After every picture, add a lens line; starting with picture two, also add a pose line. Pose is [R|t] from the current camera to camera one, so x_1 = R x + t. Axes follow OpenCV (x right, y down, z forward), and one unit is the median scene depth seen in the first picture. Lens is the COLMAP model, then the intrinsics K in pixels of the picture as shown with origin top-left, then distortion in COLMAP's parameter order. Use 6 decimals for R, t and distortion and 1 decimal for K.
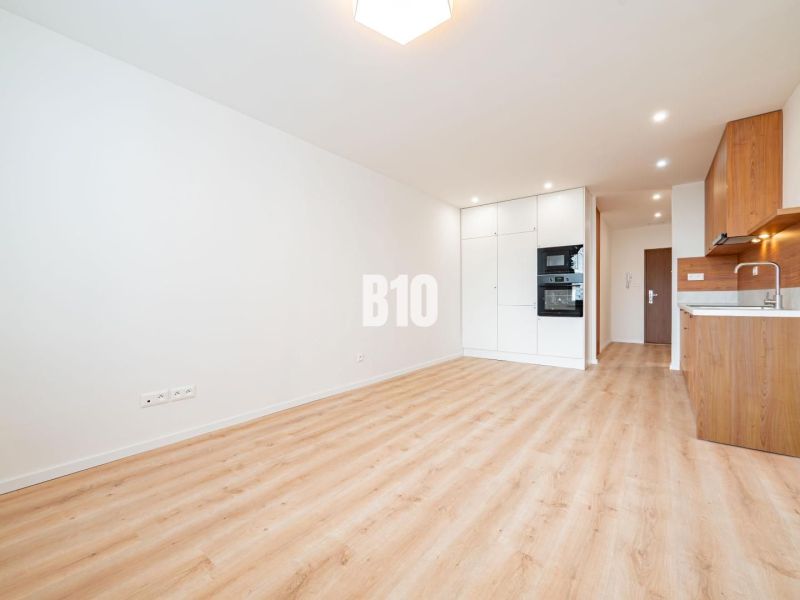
lens RADIAL K [[336.9, 0, 399.2], [0, 336.9, 301.9], [0, 0, 1]] dist [-0.001751, -0.000399]
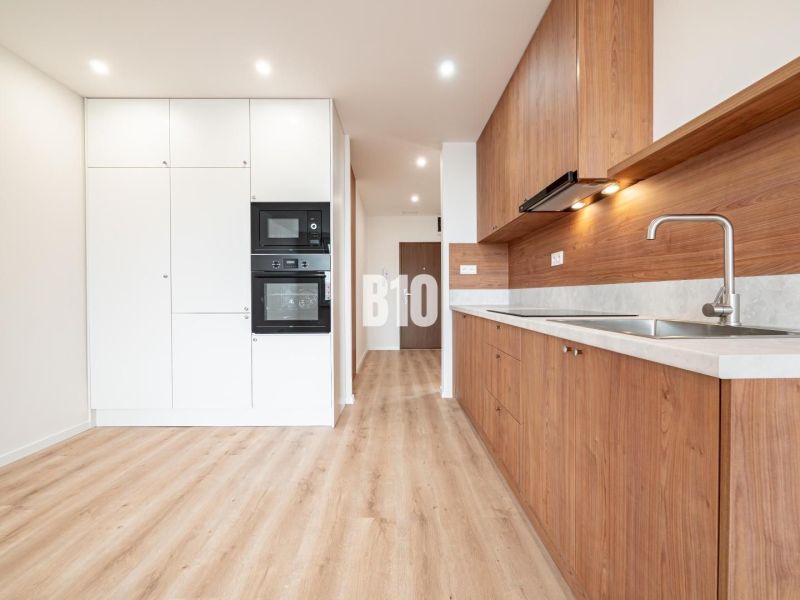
lens RADIAL K [[341.9, 0, 400.0], [0, 341.9, 300.0], [0, 0, 1]] dist [-0.002442, -0.000050]
pose [[0.783959, -0.004626, 0.620796, 0.285208], [0.006825, 0.999976, -0.001167, -0.007797], [-0.620775, 0.005152, 0.783972, 0.486437]]
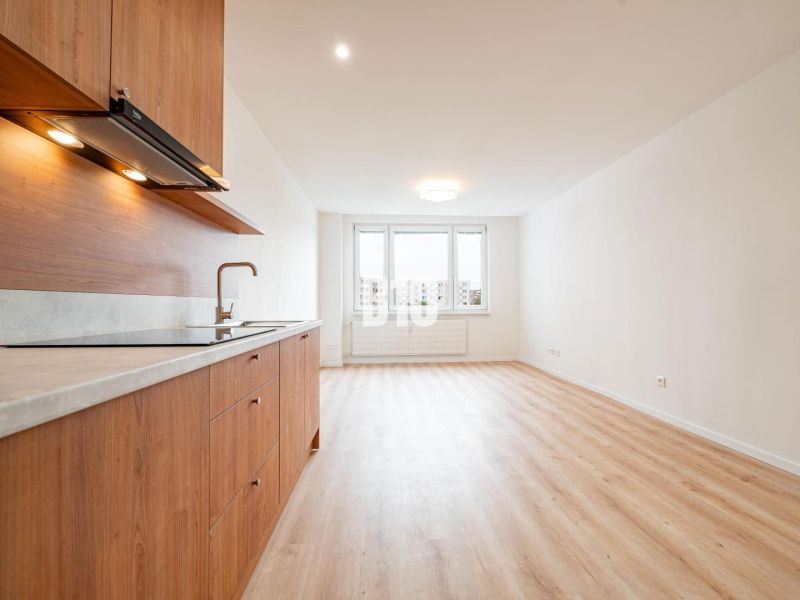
lens RADIAL K [[341.9, 0, 400.0], [0, 341.9, 300.0], [0, 0, 1]] dist [-0.002442, -0.000050]
pose [[-0.758426, 0.001008, -0.651758, 0.708410], [0.001154, 0.999999, 0.000203, -0.019271], [0.651758, -0.000598, -0.758427, 0.997760]]
